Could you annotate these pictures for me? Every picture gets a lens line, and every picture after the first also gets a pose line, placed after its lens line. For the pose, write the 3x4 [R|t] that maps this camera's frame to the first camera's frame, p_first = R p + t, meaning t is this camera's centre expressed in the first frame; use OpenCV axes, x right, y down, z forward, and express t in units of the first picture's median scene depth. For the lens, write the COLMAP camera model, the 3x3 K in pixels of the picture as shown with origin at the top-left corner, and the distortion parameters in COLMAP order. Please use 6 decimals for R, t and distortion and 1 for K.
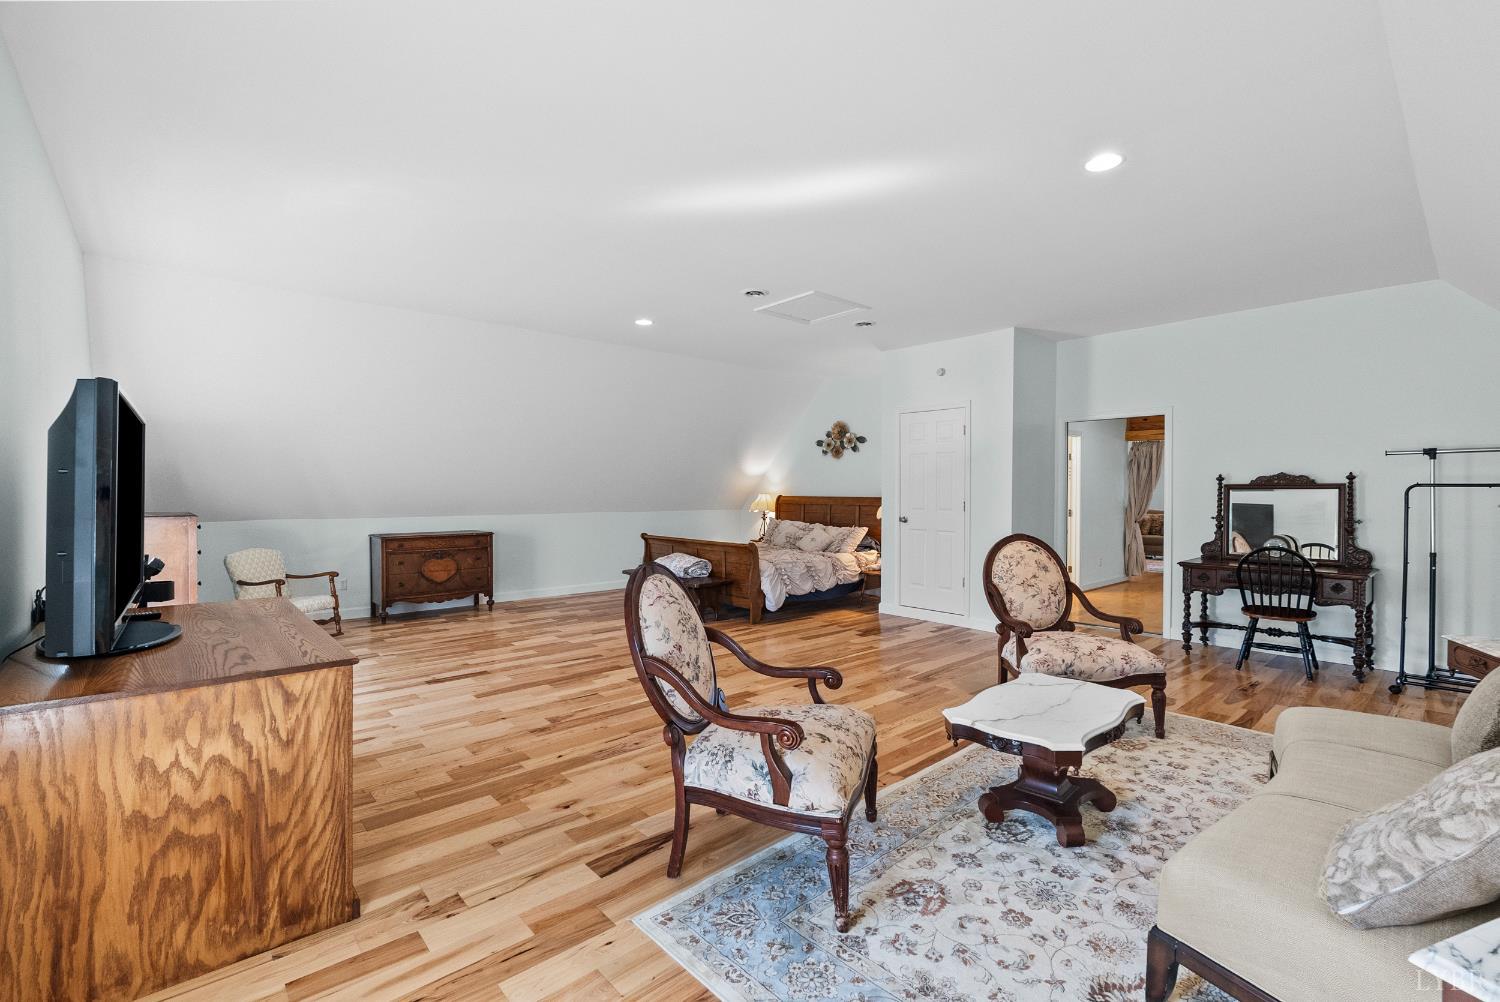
lens RADIAL K [[667.2, 0, 753.5], [0, 667.2, 496.7], [0, 0, 1]] dist [-0.003269, -0.000356]
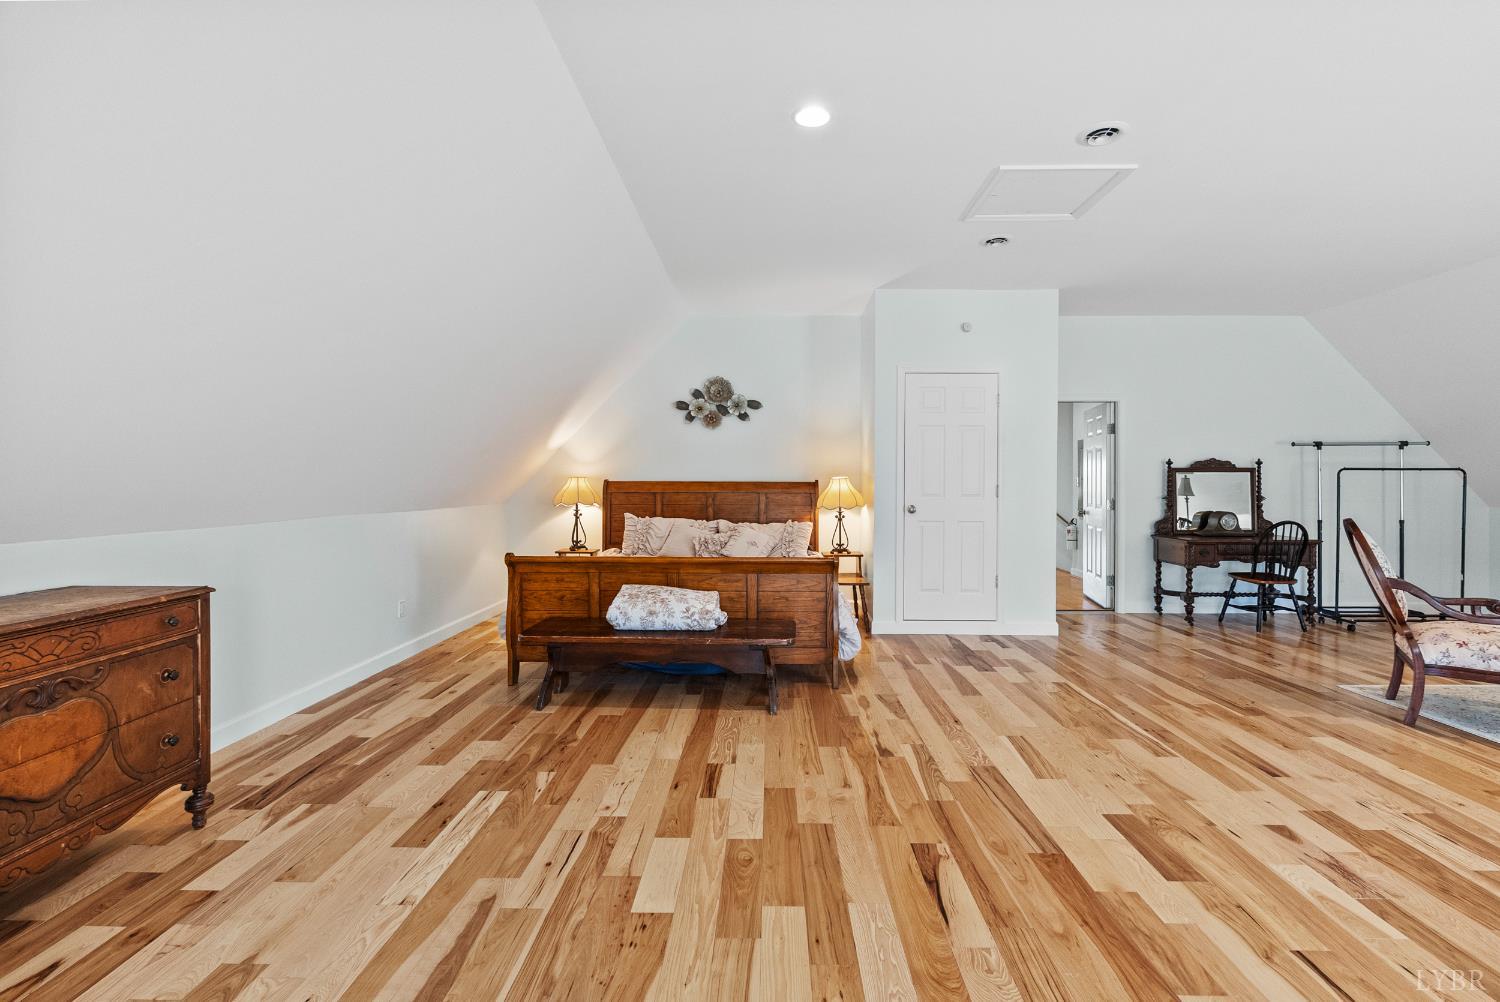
lens RADIAL K [[667.2, 0, 754.4], [0, 667.2, 486.9], [0, 0, 1]] dist [-0.003269, -0.000356]
pose [[0.677065, -0.006435, 0.735895, -0.472782], [0.005369, 0.999978, 0.003804, 0.004301], [-0.735903, 0.001375, 0.677085, 0.606892]]
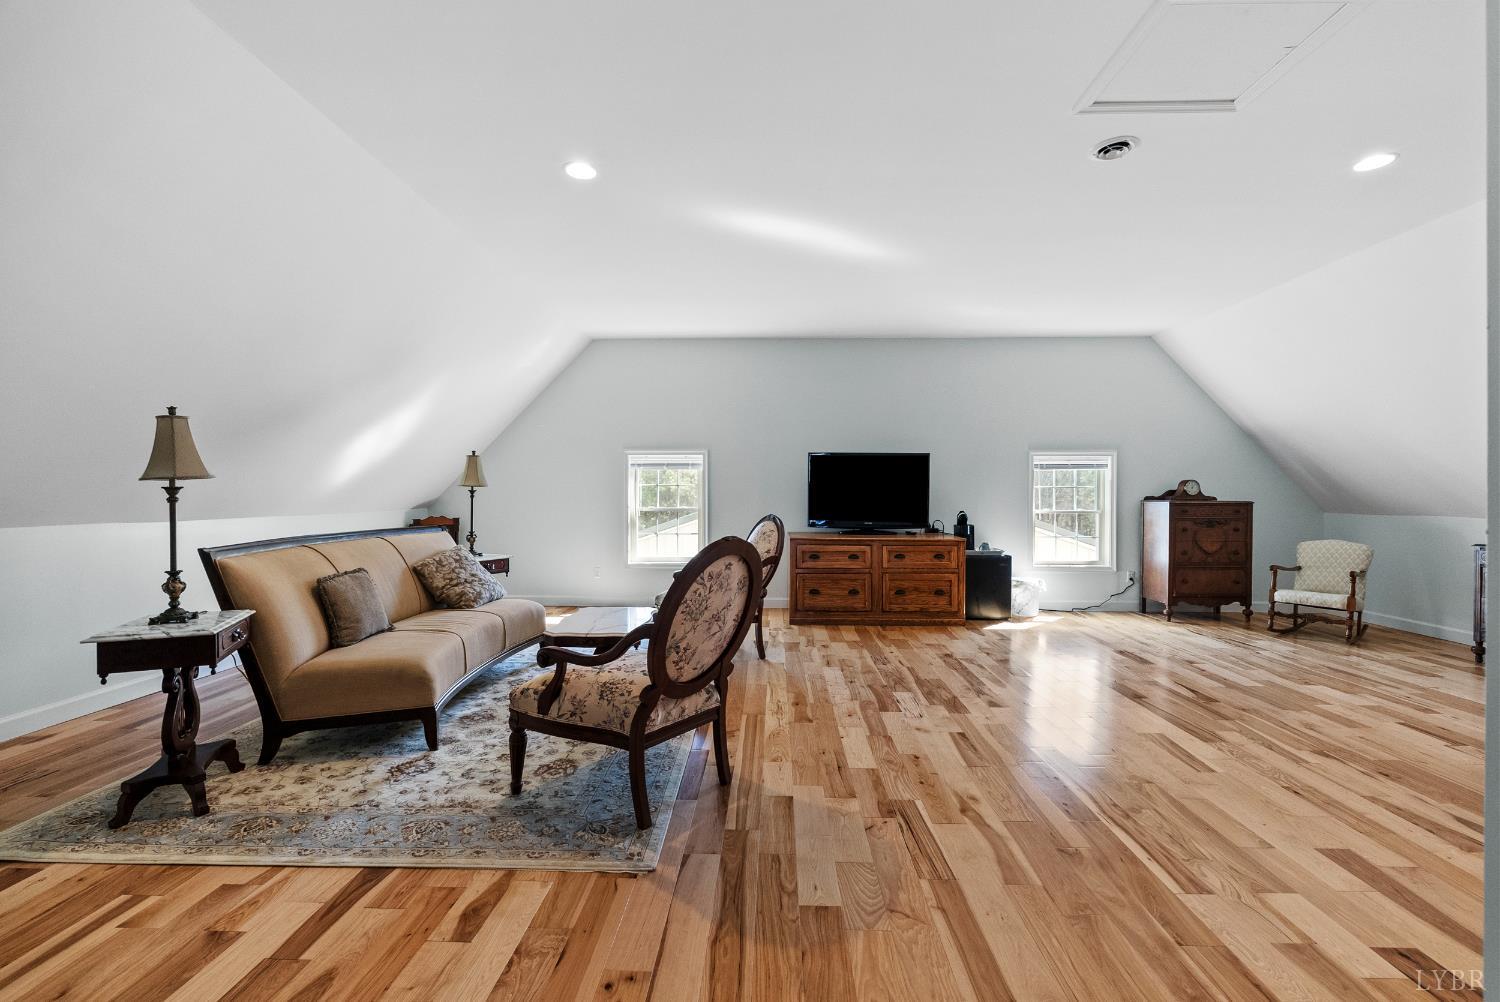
lens RADIAL K [[667.2, 0, 757.0], [0, 667.2, 496.3], [0, 0, 1]] dist [-0.003269, -0.000356]
pose [[-0.677849, 0.000393, -0.735201, 0.493687], [-0.009719, 0.999908, 0.009495, 0.010031], [0.735137, 0.013582, -0.677783, 0.863635]]
